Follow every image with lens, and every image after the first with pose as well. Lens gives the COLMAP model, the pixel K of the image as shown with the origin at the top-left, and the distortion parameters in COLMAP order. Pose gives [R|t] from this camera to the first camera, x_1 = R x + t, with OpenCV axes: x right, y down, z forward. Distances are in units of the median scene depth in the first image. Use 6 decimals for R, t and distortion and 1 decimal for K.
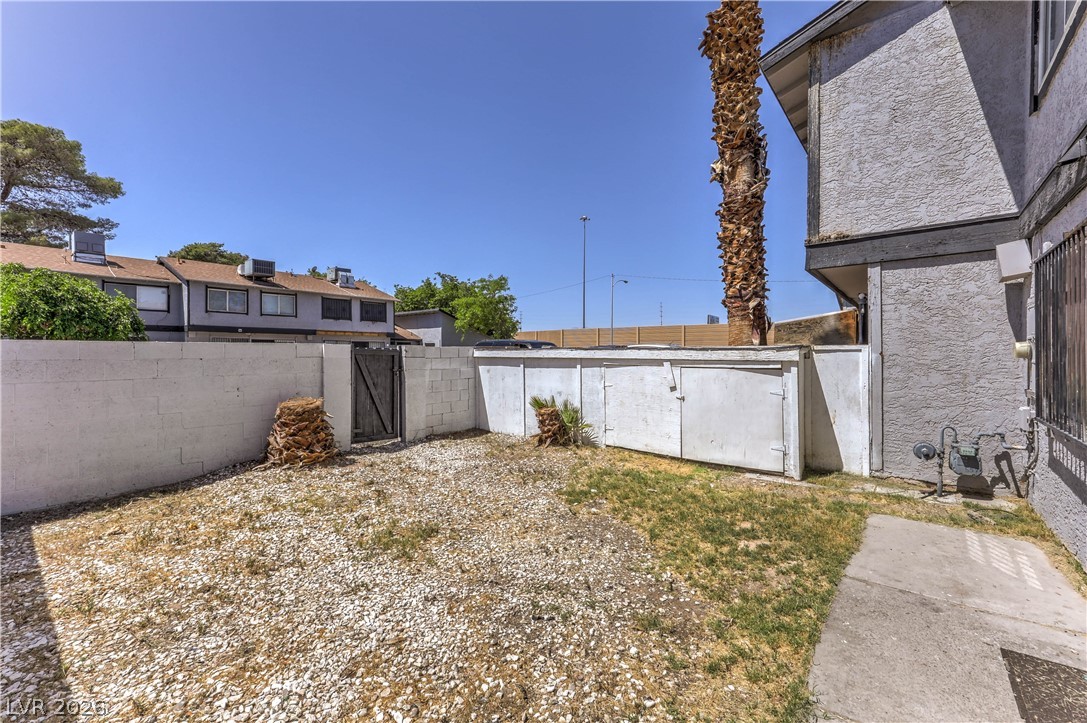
lens RADIAL K [[442.8, 0, 552.6], [0, 442.8, 353.8], [0, 0, 1]] dist [0.003802, 0.000266]
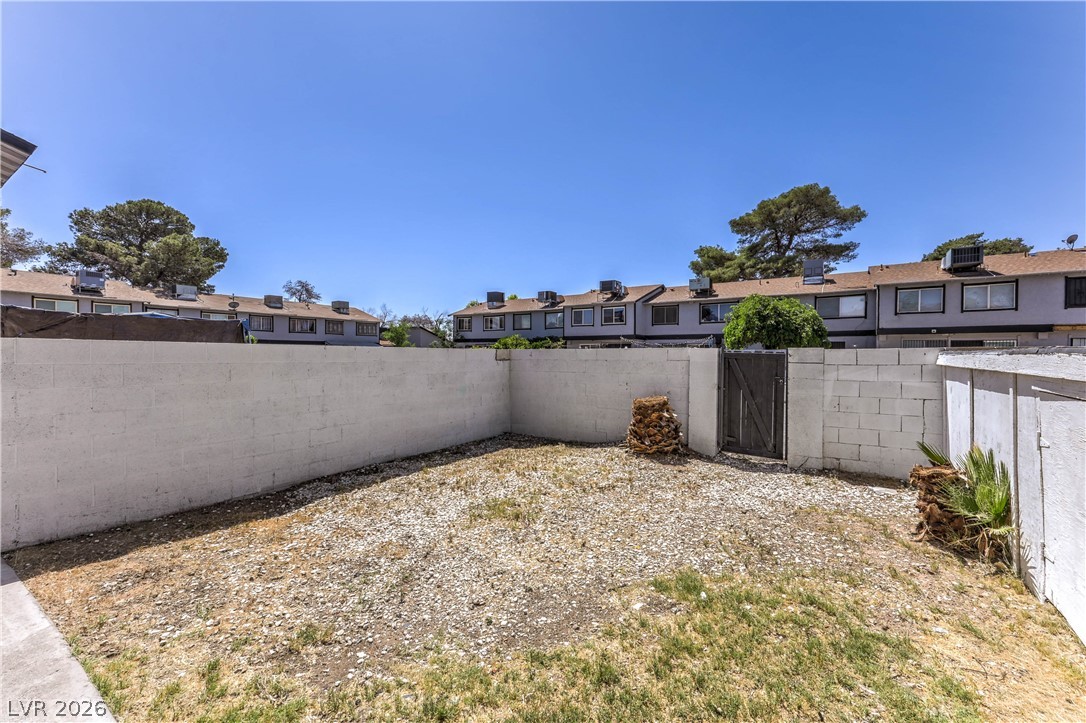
lens RADIAL K [[442.4, 0, 552.1], [0, 442.4, 353.8], [0, 0, 1]] dist [0.003802, 0.000266]
pose [[0.112844, 0.000352, -0.993613, 0.448873], [-0.006454, 0.999979, -0.000379, -0.005606], [0.993592, 0.006456, 0.112844, 0.505917]]
